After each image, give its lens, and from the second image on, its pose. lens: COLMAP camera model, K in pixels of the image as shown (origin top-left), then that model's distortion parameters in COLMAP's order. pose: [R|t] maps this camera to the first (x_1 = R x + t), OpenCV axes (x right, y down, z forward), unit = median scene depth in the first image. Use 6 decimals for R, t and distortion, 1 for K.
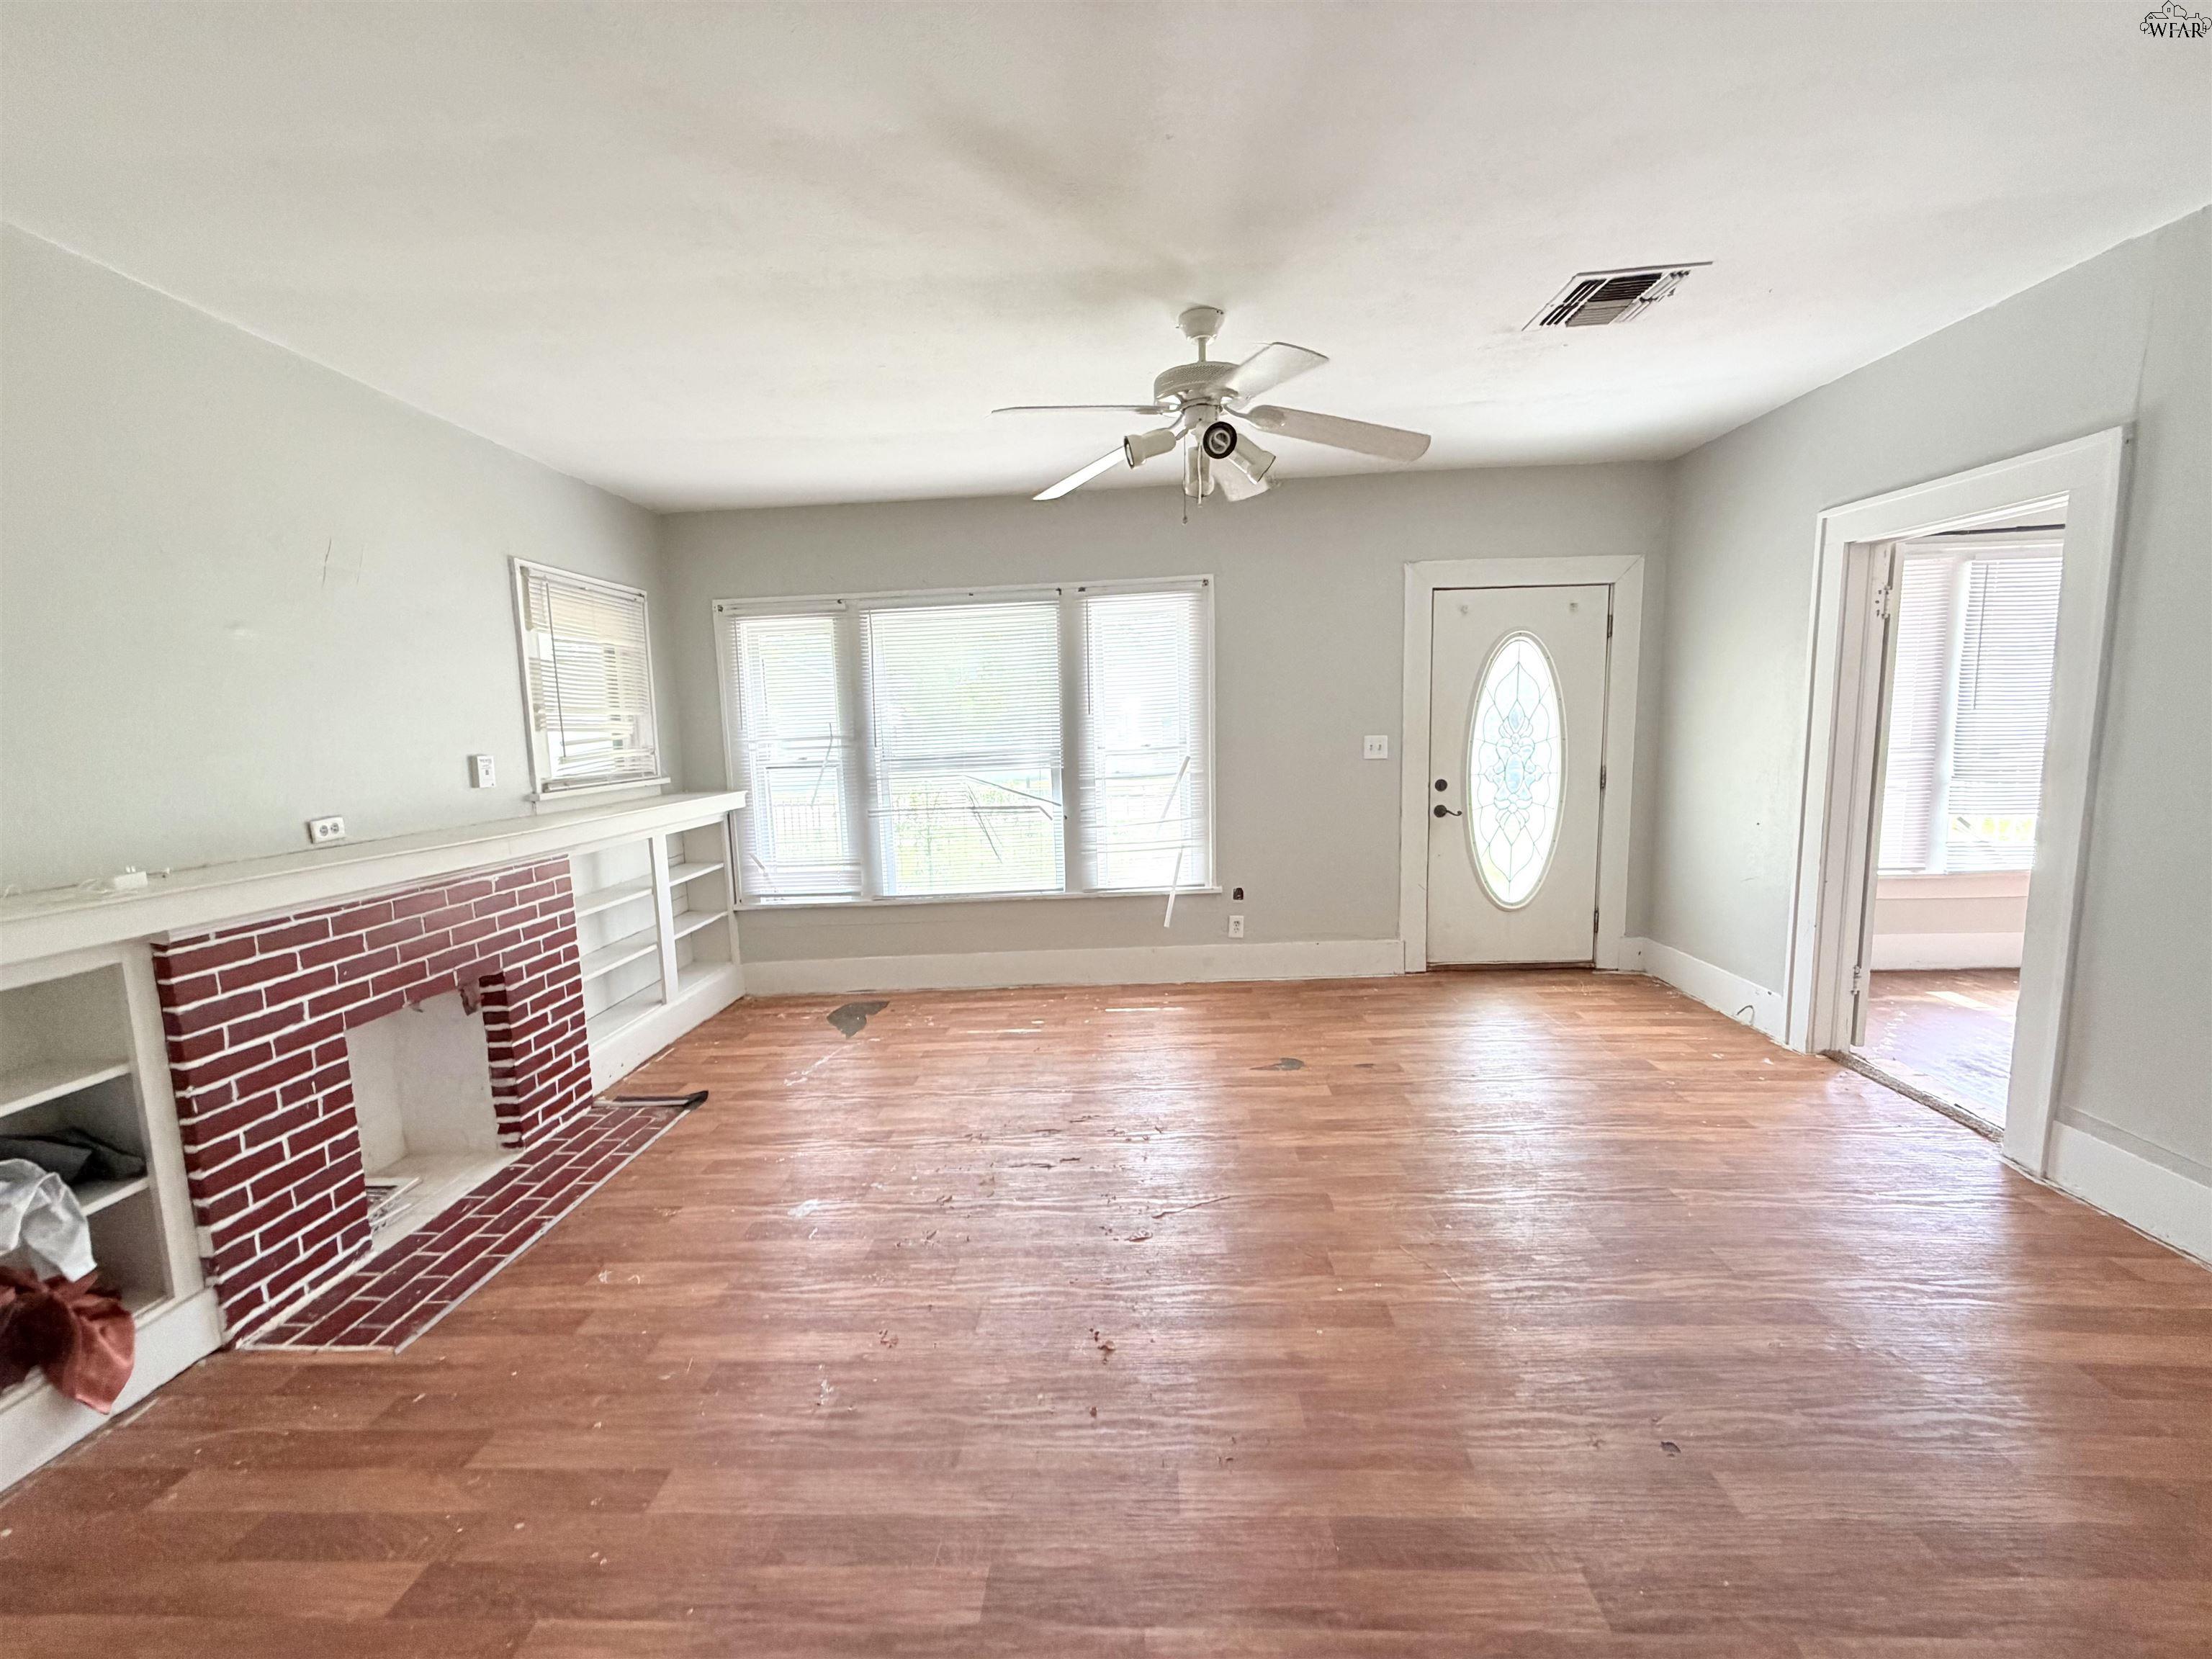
lens RADIAL K [[877.0, 0, 1089.7], [0, 877.0, 825.4], [0, 0, 1]] dist [-0.002325, -0.000140]
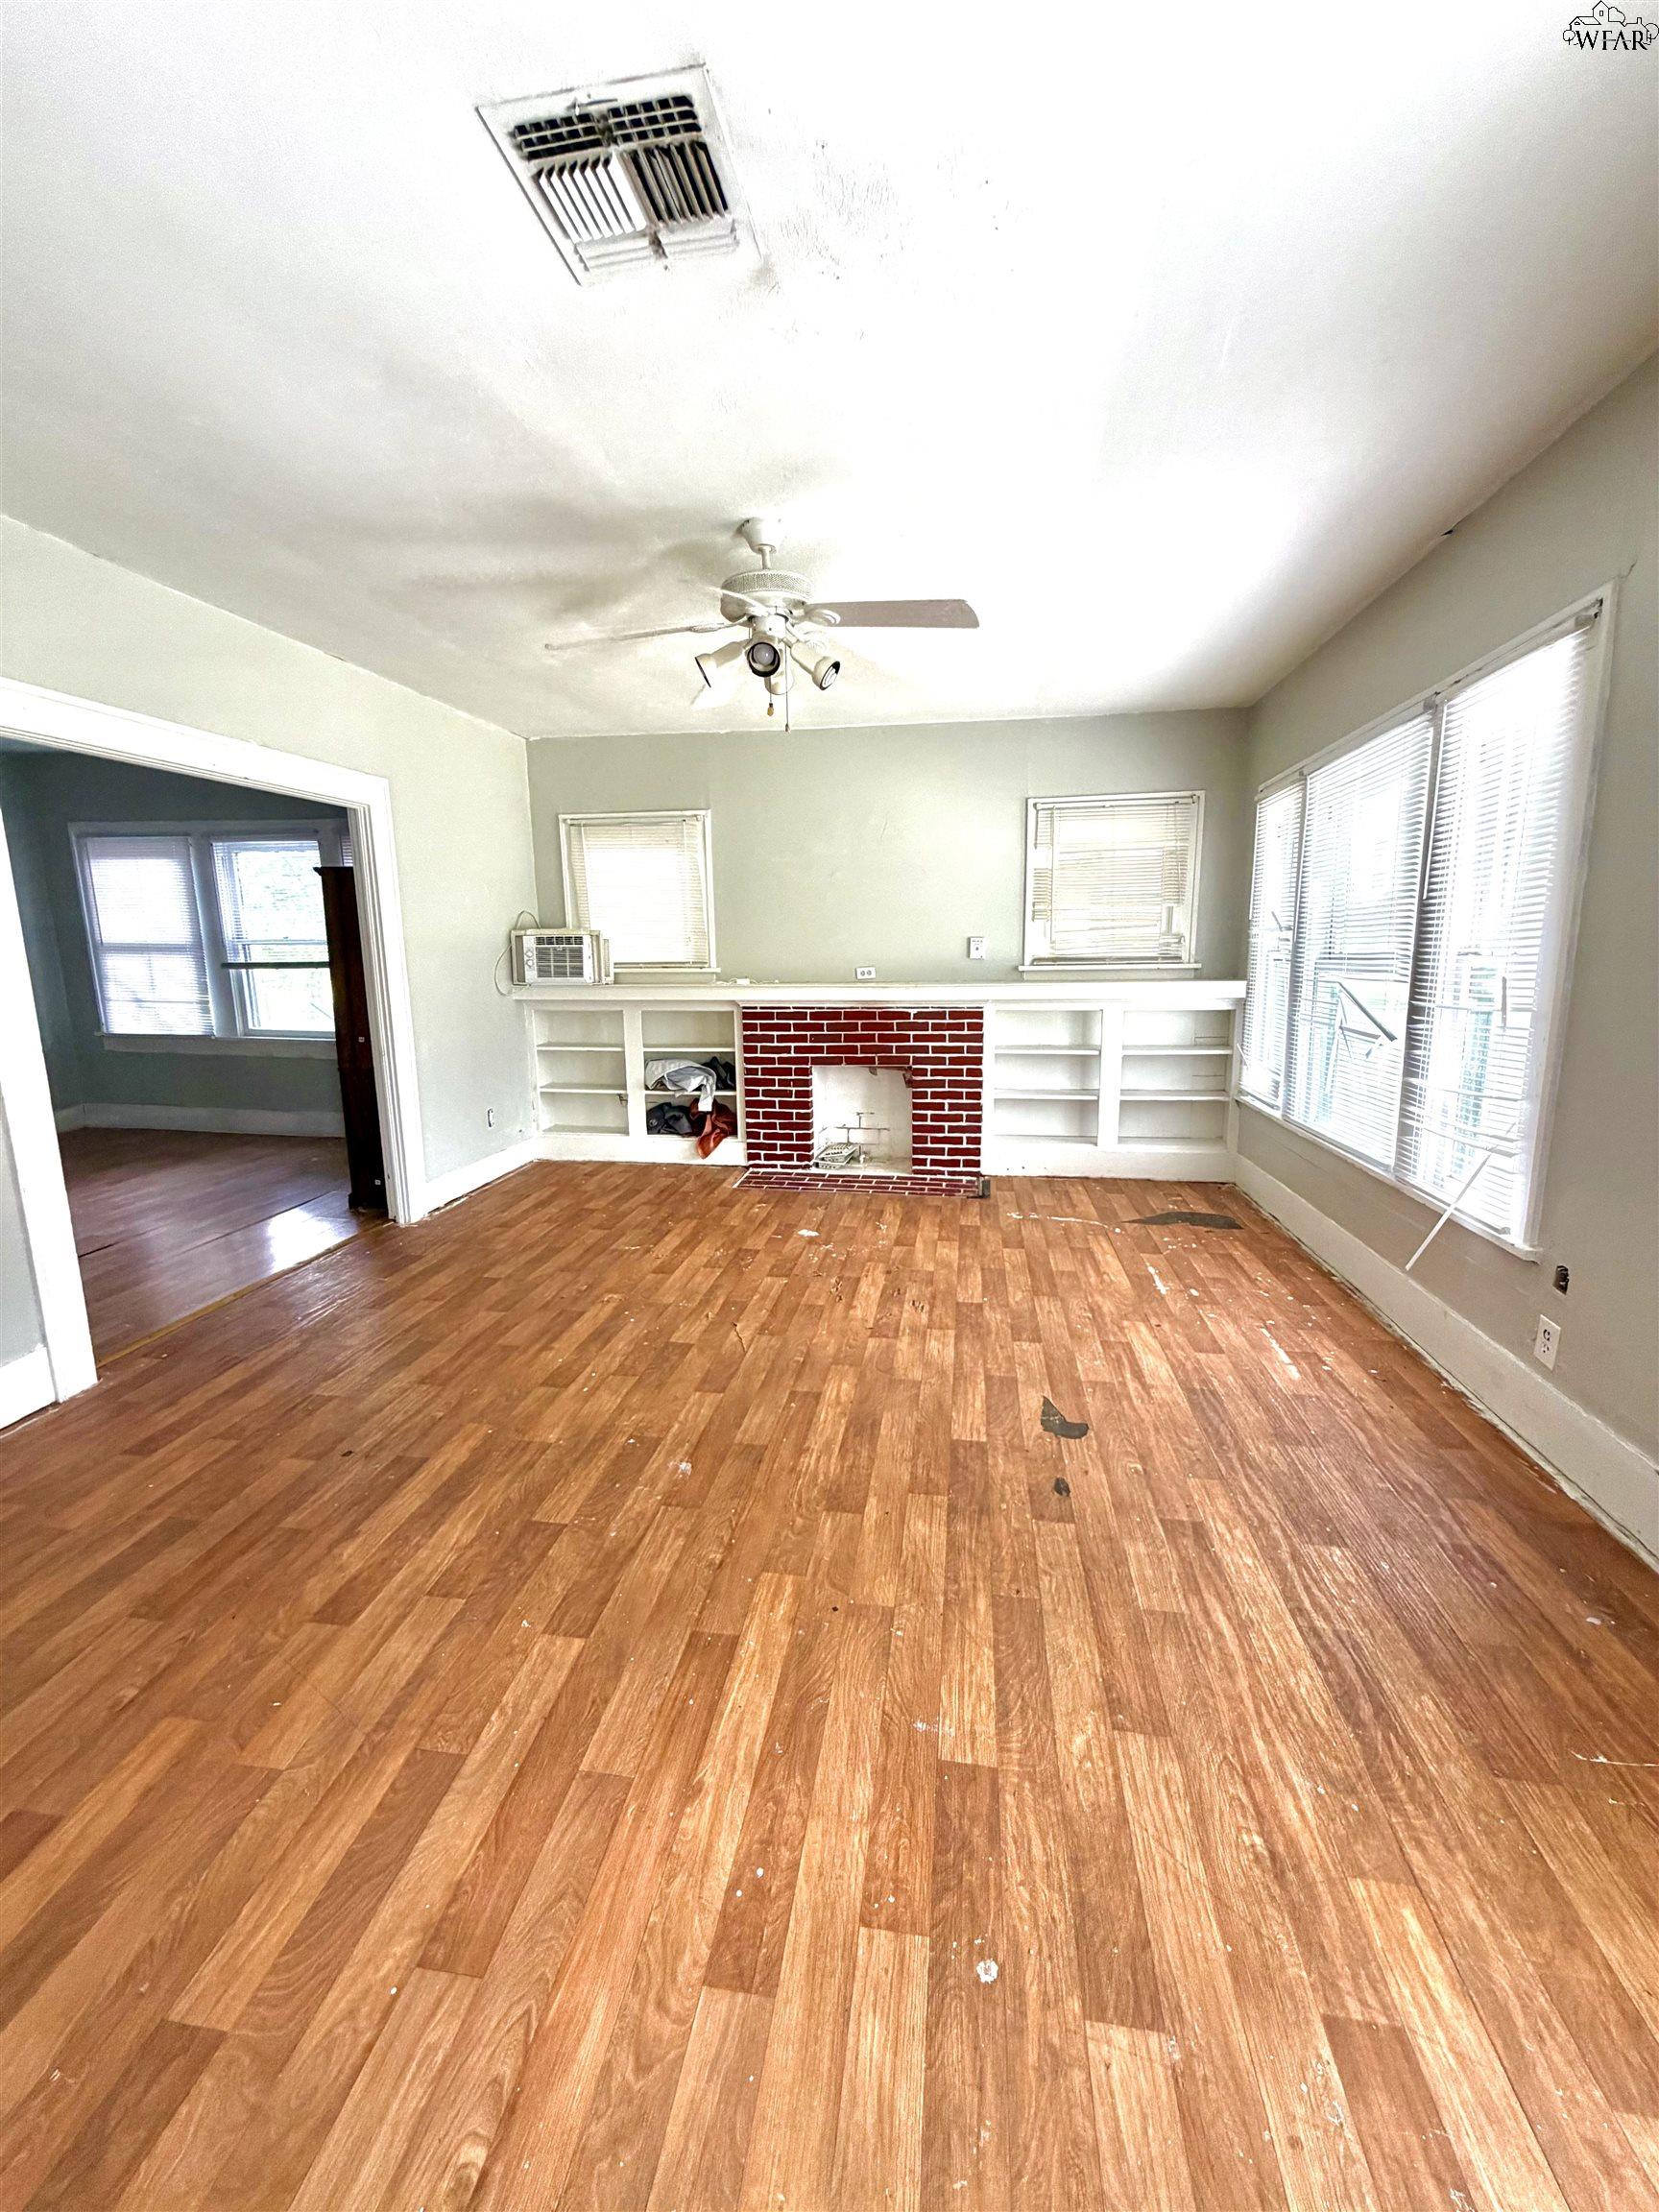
lens RADIAL K [[877.0, 0, 827.2], [0, 877.0, 1101.7], [0, 0, 1]] dist [-0.002325, -0.000140]
pose [[-0.110444, 0.209468, -0.971558, 0.925086], [-0.092660, 0.971111, 0.219905, -0.114841], [0.989554, 0.114312, -0.087844, 0.912190]]
